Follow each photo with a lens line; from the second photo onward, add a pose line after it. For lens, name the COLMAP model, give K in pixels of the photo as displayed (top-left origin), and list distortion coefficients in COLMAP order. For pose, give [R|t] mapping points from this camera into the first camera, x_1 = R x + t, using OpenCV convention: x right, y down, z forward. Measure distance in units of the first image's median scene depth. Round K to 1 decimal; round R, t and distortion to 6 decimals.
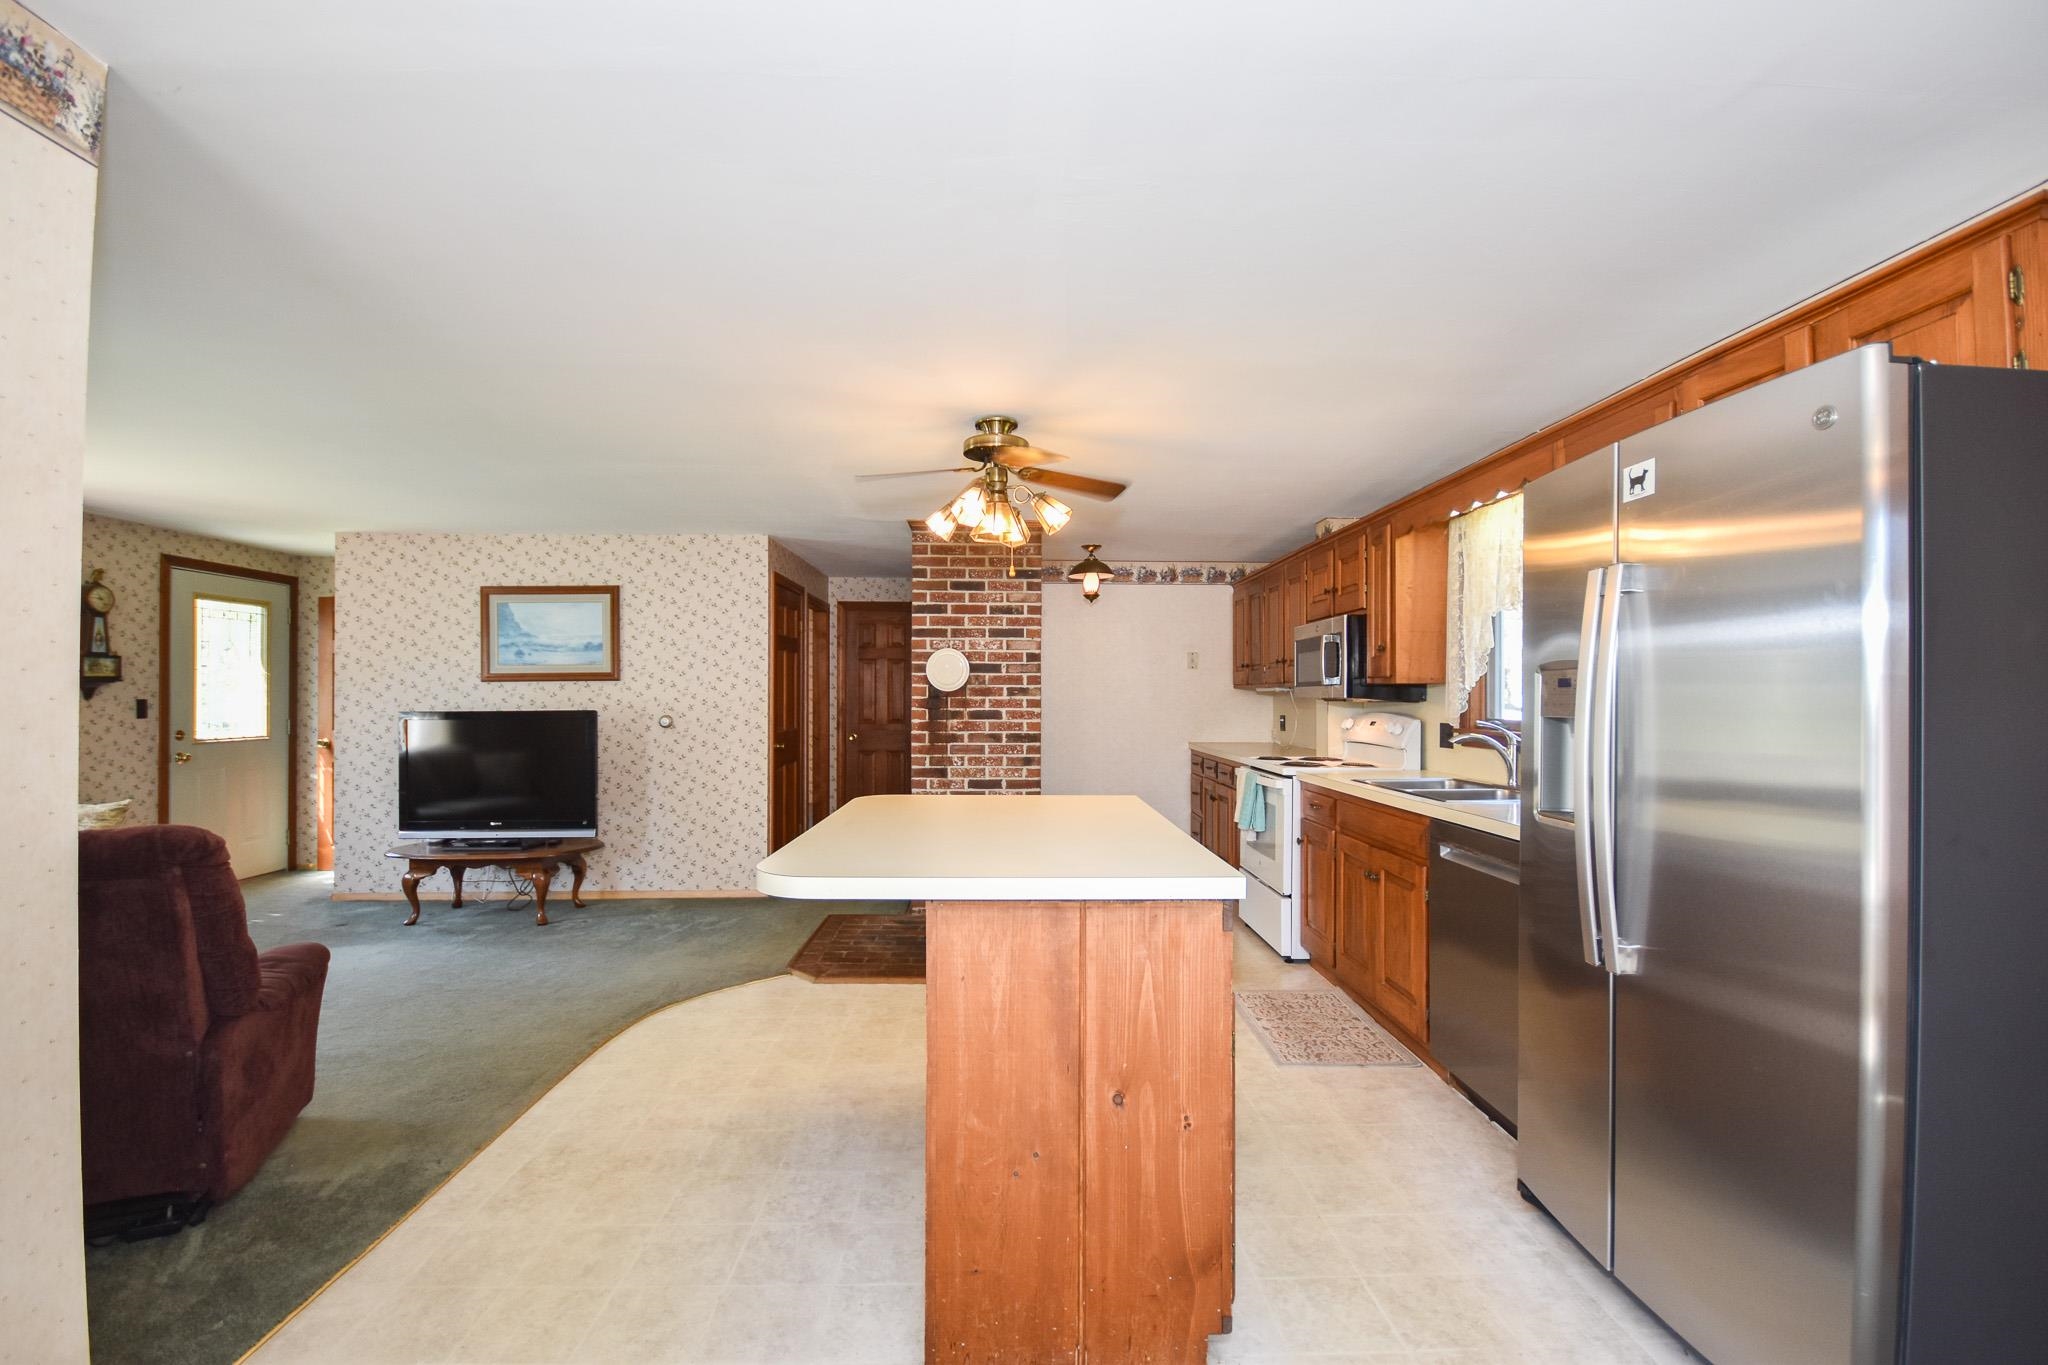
lens RADIAL K [[913.4, 0, 1023.0], [0, 913.4, 688.9], [0, 0, 1]] dist [0.007079, -0.009364]
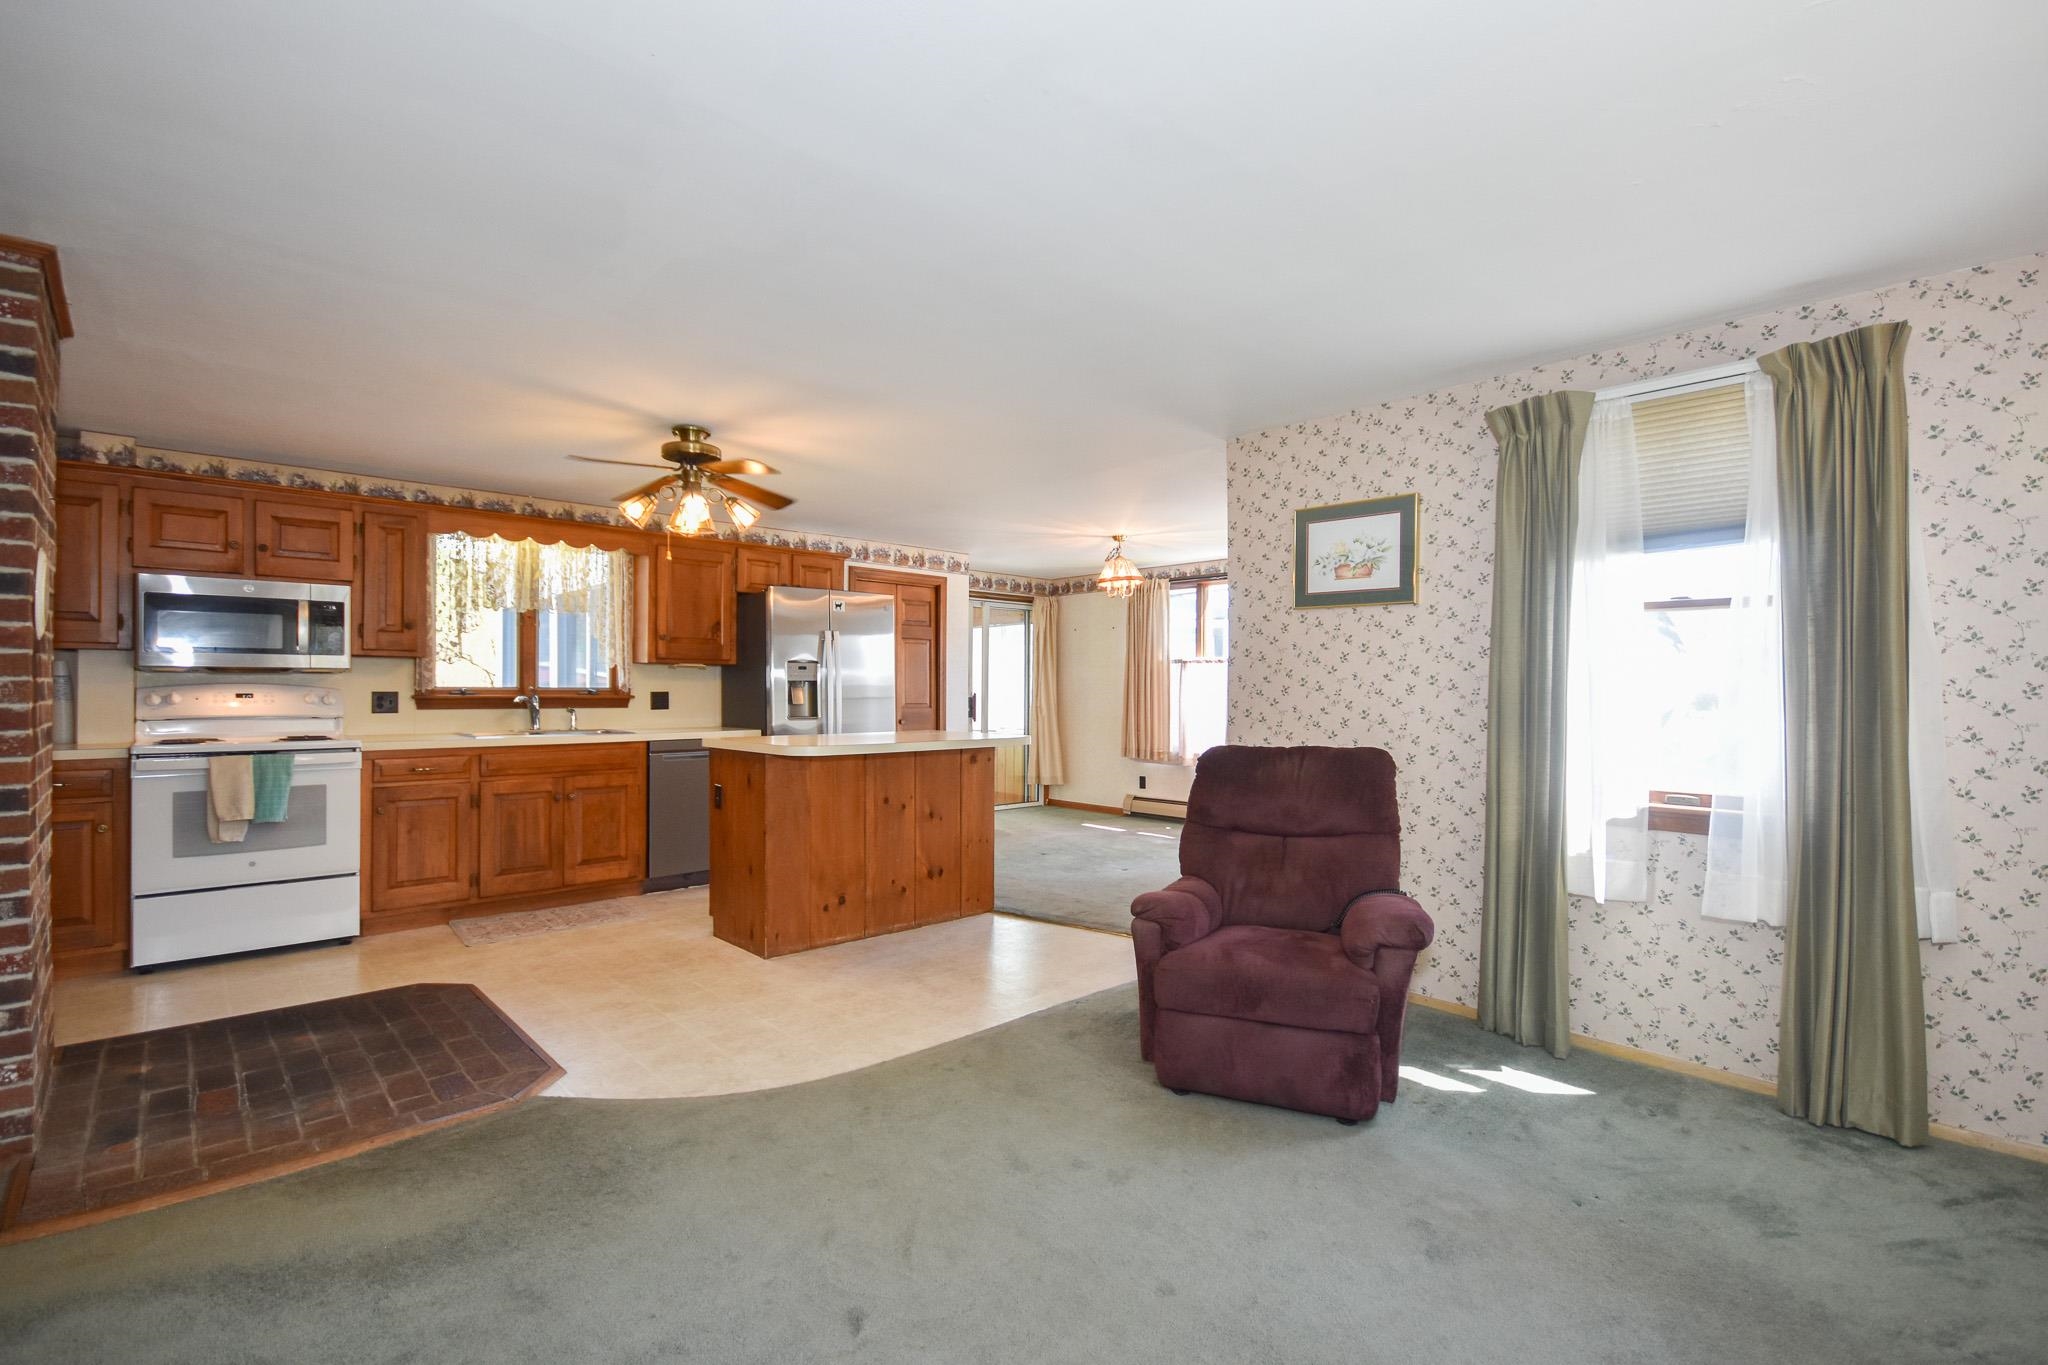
lens RADIAL K [[913.4, 0, 1028.2], [0, 913.4, 690.5], [0, 0, 1]] dist [0.007079, -0.009364]
pose [[-0.672743, -0.004422, 0.739863, -0.688183], [-0.009203, 0.999955, -0.002392, 0.022015], [-0.739819, -0.008418, -0.672753, 0.853641]]
